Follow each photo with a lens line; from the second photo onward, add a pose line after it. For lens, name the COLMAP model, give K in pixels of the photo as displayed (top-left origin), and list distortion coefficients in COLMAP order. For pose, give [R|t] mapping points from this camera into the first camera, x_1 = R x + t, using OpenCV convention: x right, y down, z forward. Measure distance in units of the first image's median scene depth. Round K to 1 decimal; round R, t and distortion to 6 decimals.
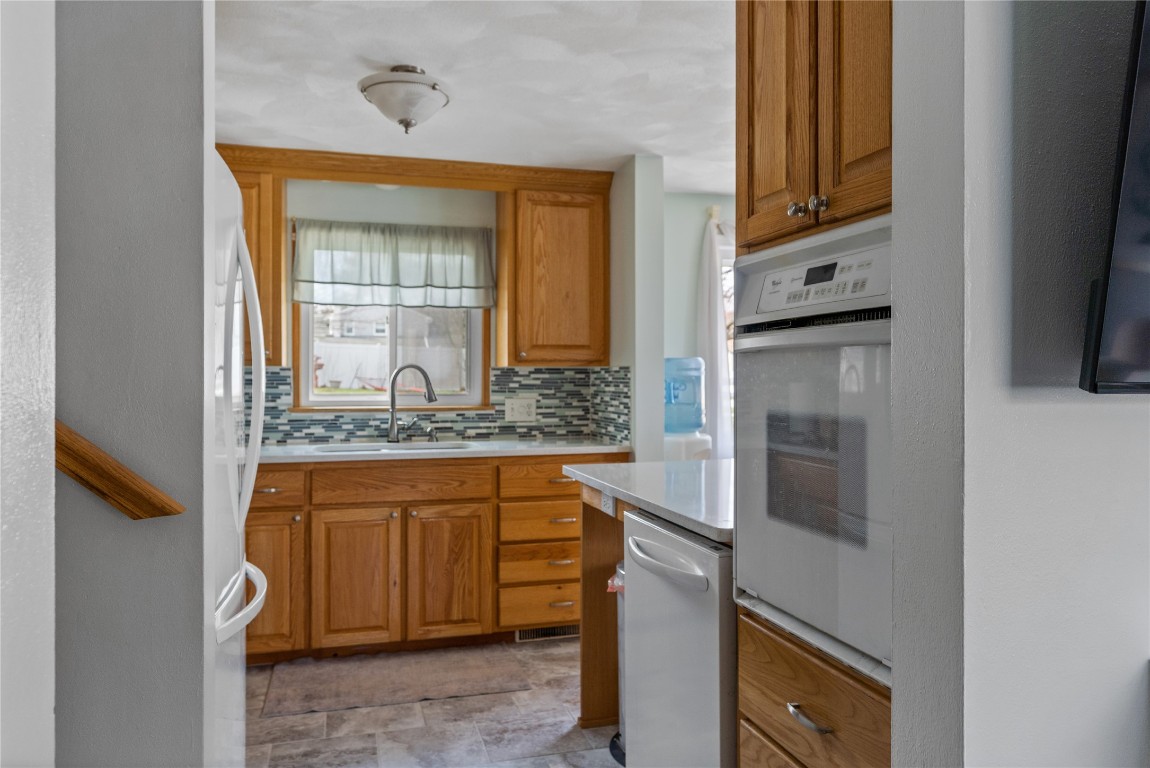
lens RADIAL K [[802.8, 0, 575.5], [0, 802.8, 370.8], [0, 0, 1]] dist [-0.002302, 0.000800]
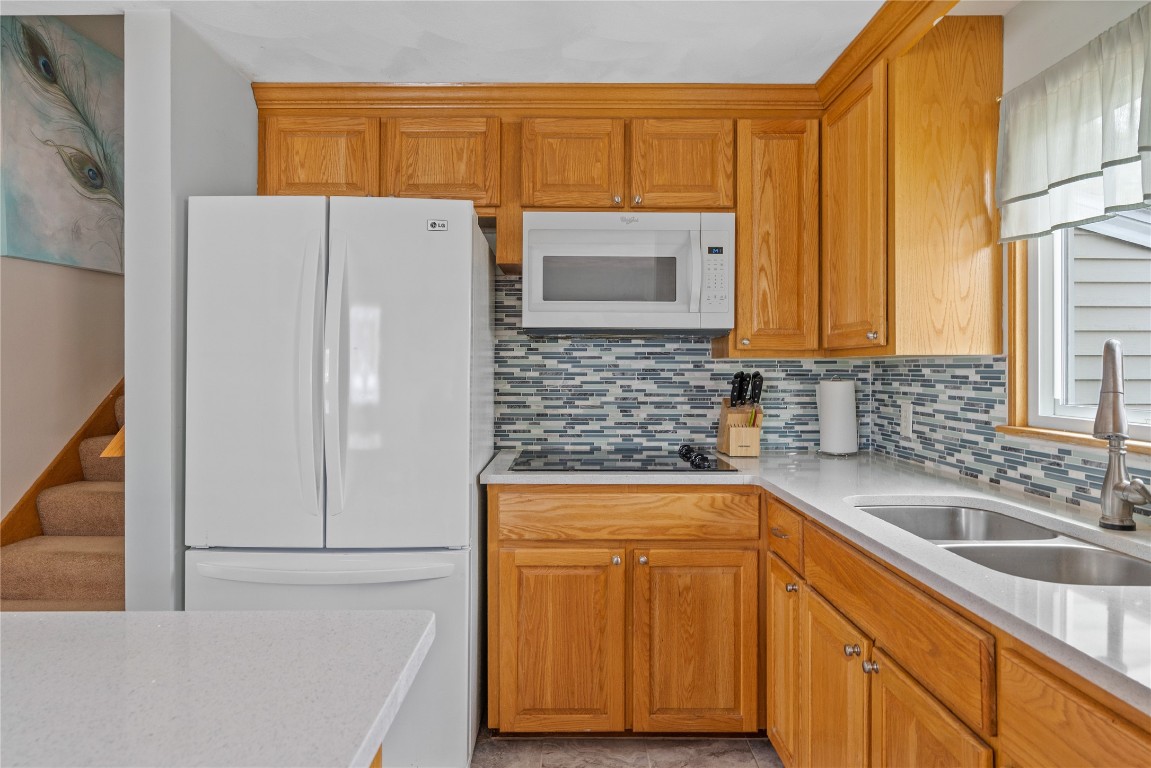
lens RADIAL K [[660.2, 0, 573.2], [0, 660.2, 372.2], [0, 0, 1]] dist [-0.002305, 0.000422]
pose [[-0.272014, 0.000664, -0.962293, 0.187051], [0.005320, 0.999986, -0.000814, 0.006307], [0.962279, -0.005340, -0.272013, 0.830215]]
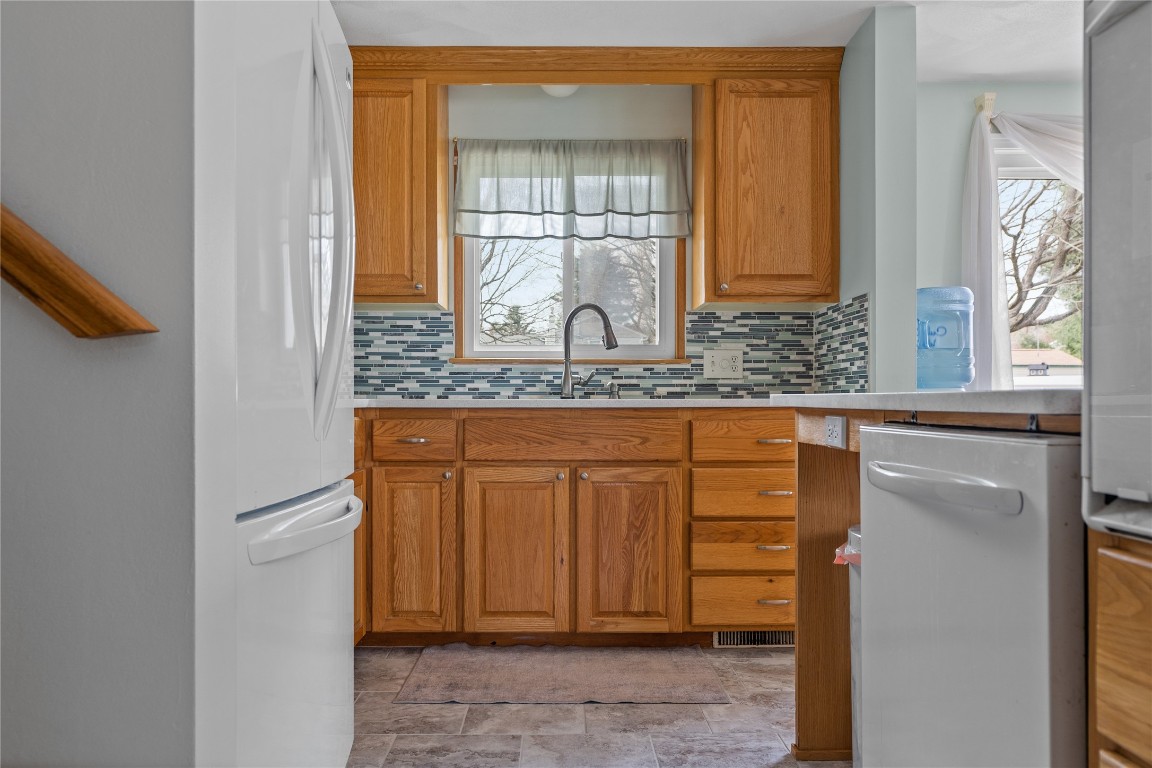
lens RADIAL K [[840.2, 0, 570.3], [0, 840.2, 396.7], [0, 0, 1]] dist [-0.000345, 0.002831]
pose [[0.963809, -0.000584, -0.266592, 0.008972], [0.001450, 0.999994, 0.003055, 0.084717], [0.266589, -0.003331, 0.963805, 0.160377]]
